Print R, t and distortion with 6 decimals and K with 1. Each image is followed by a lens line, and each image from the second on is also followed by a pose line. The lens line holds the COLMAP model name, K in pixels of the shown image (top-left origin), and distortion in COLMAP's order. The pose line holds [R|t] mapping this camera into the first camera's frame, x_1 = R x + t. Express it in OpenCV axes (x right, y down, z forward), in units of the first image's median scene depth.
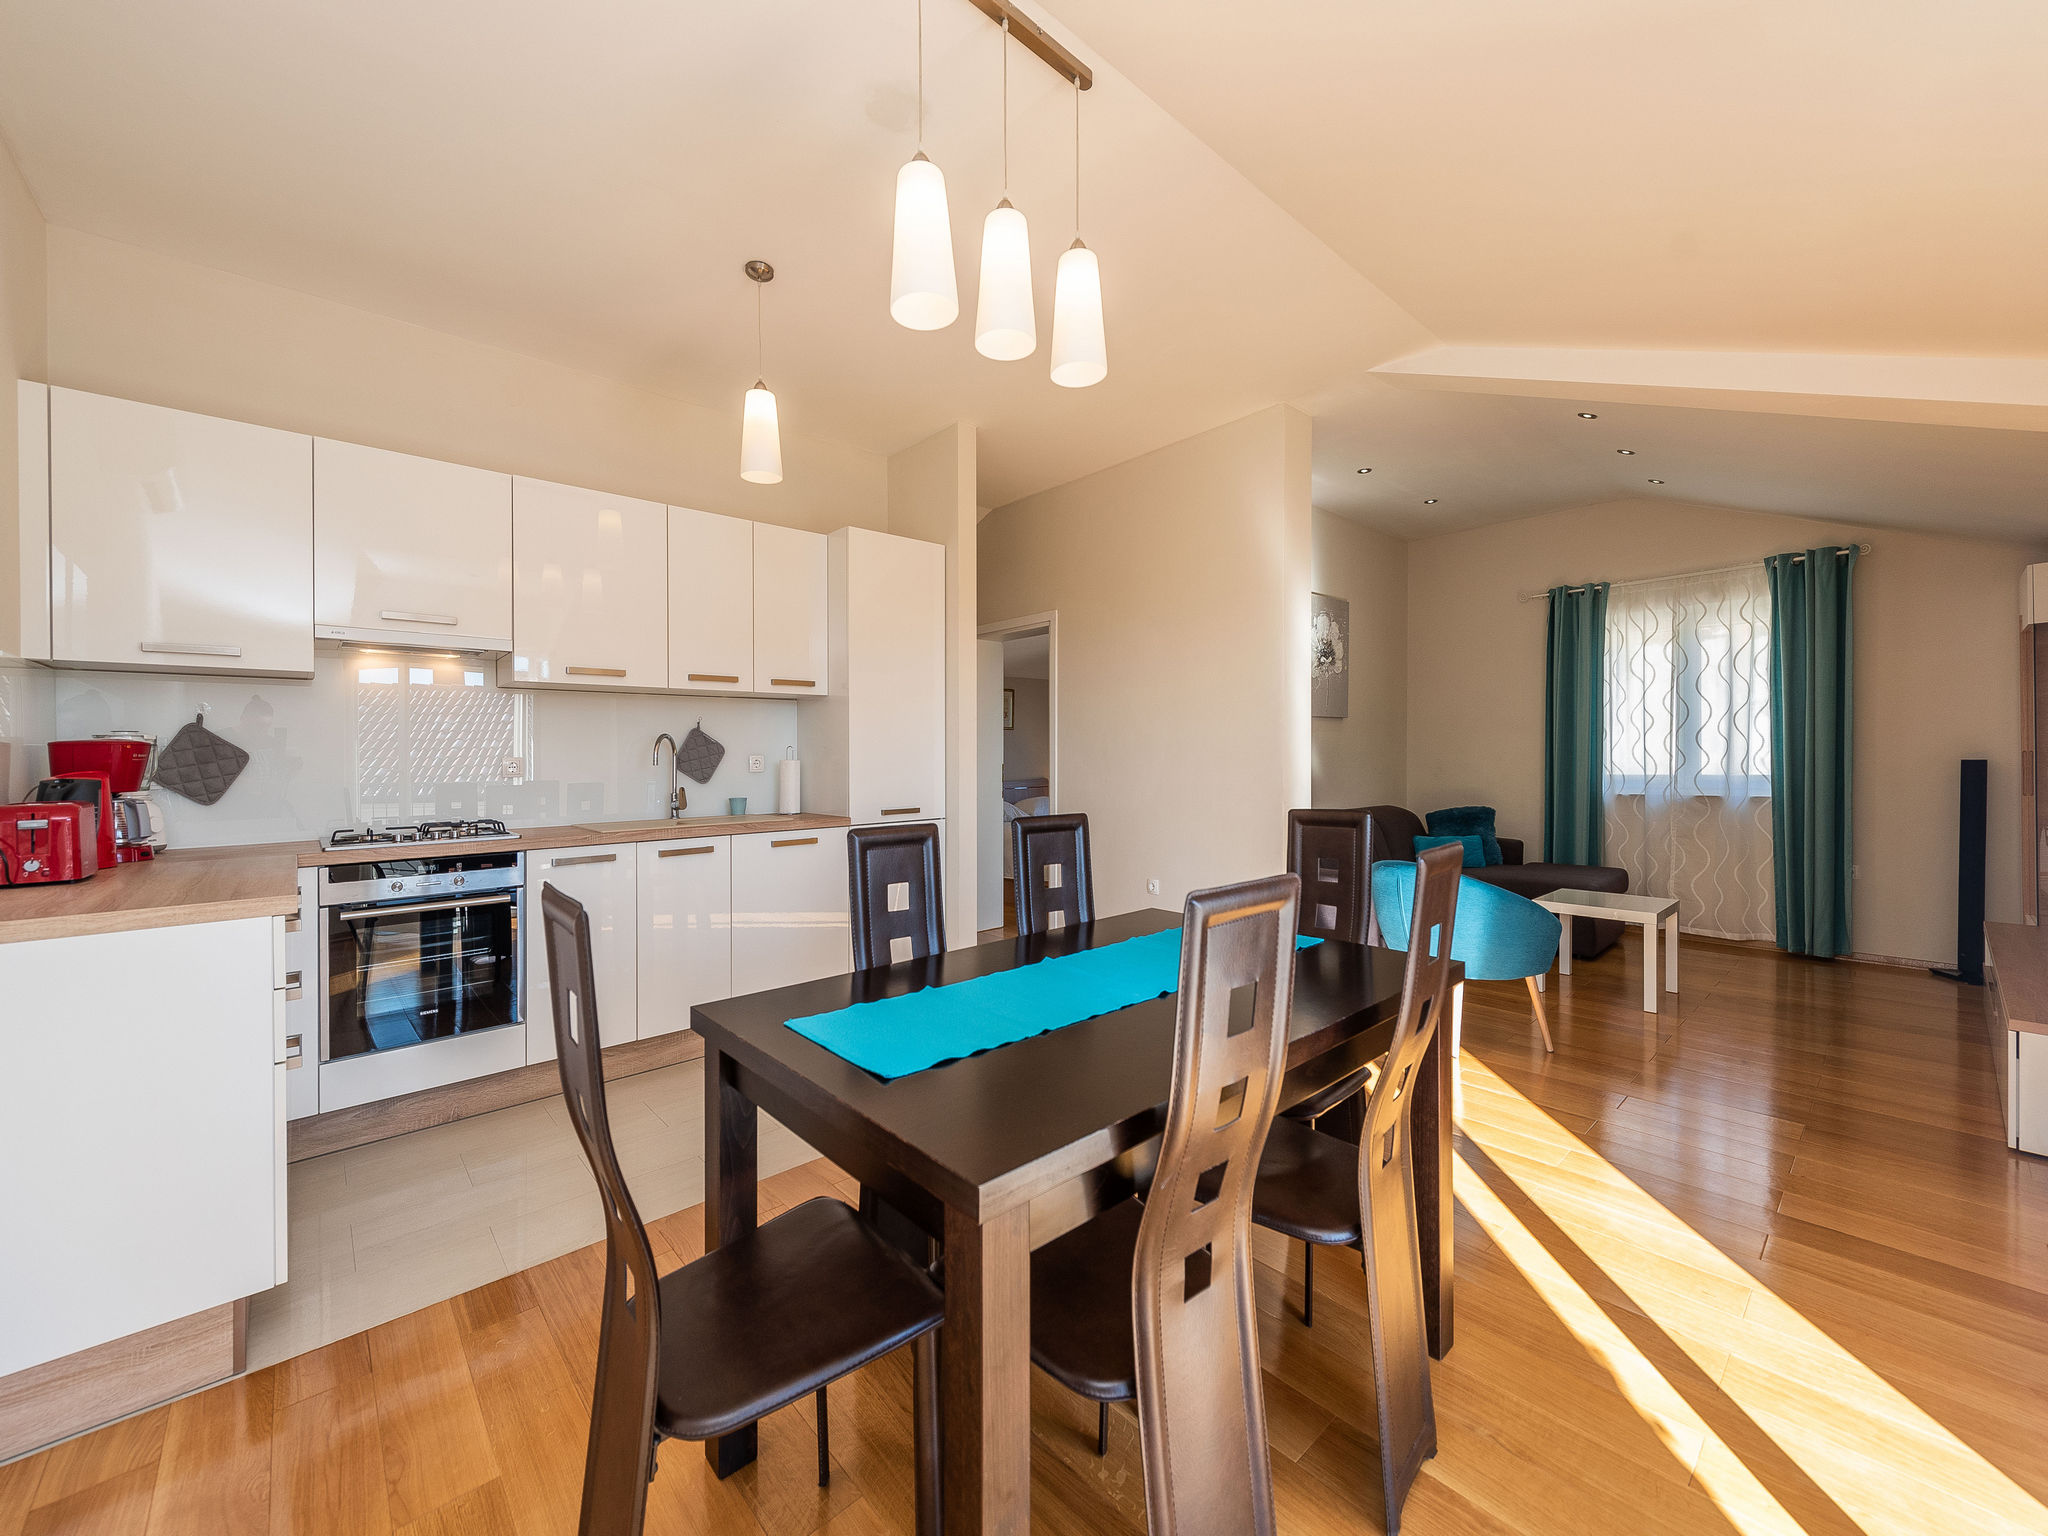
lens RADIAL K [[809.0, 0, 1007.3], [0, 809.0, 769.1], [0, 0, 1]] dist [0.007780, -0.002582]
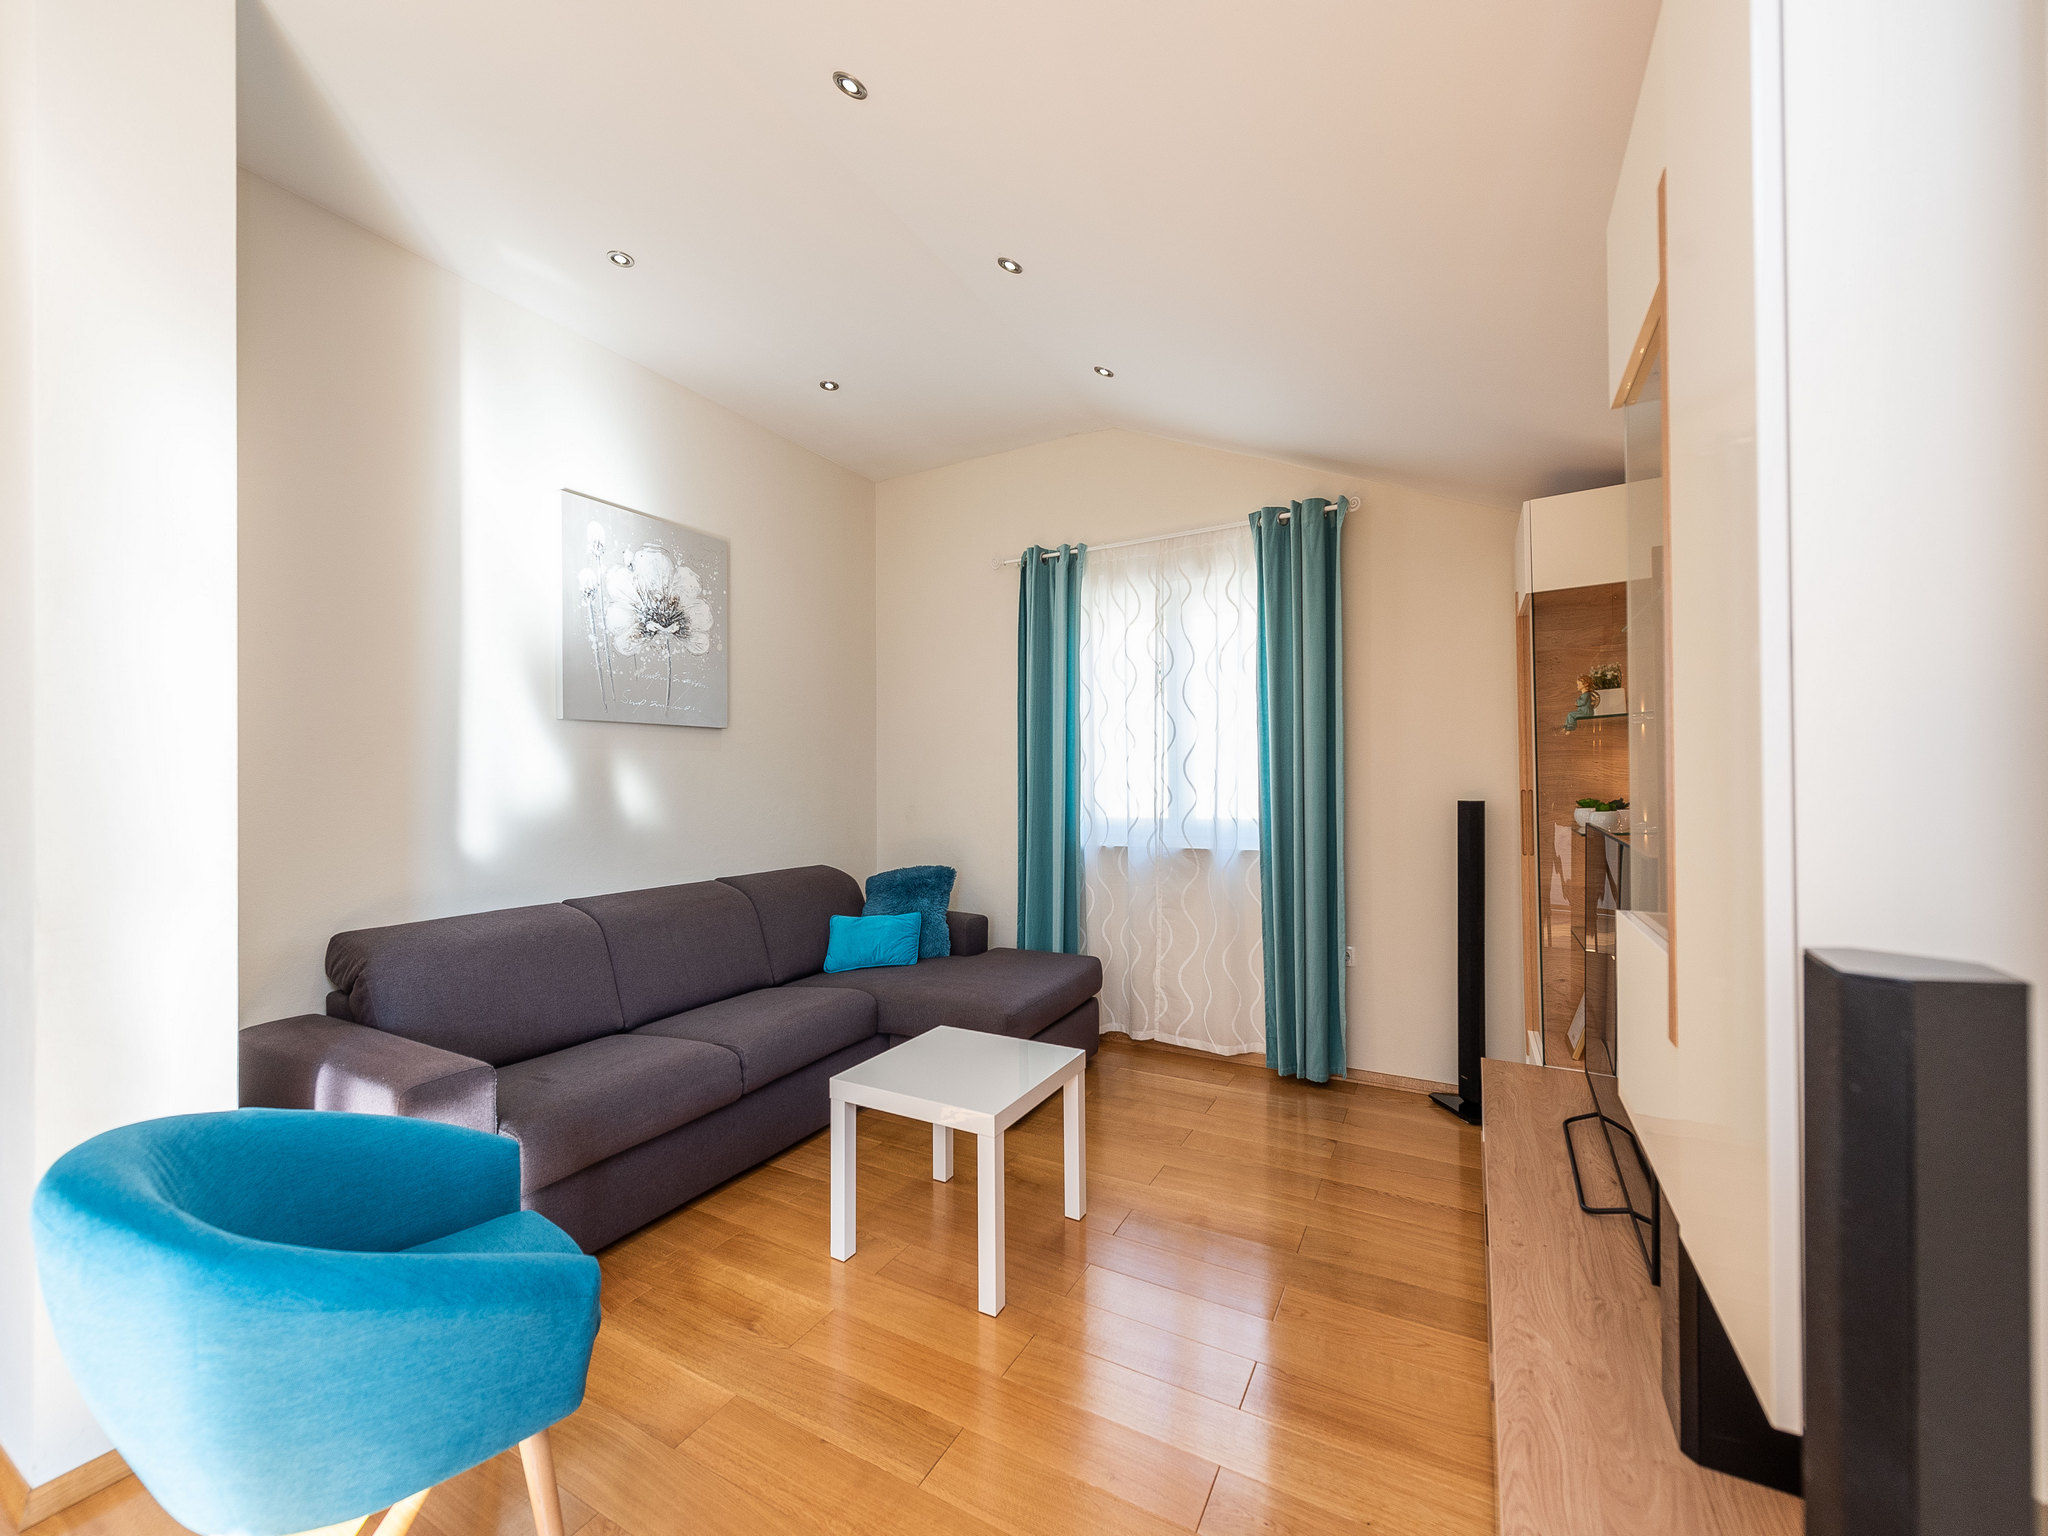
lens RADIAL K [[809.0, 0, 1026.4], [0, 809.0, 777.4], [0, 0, 1]] dist [0.007780, -0.002582]
pose [[0.935001, 0.005873, 0.354596, 0.480223], [0.001819, 0.999770, -0.021357, -0.014646], [-0.354640, 0.020614, 0.934776, 0.397181]]
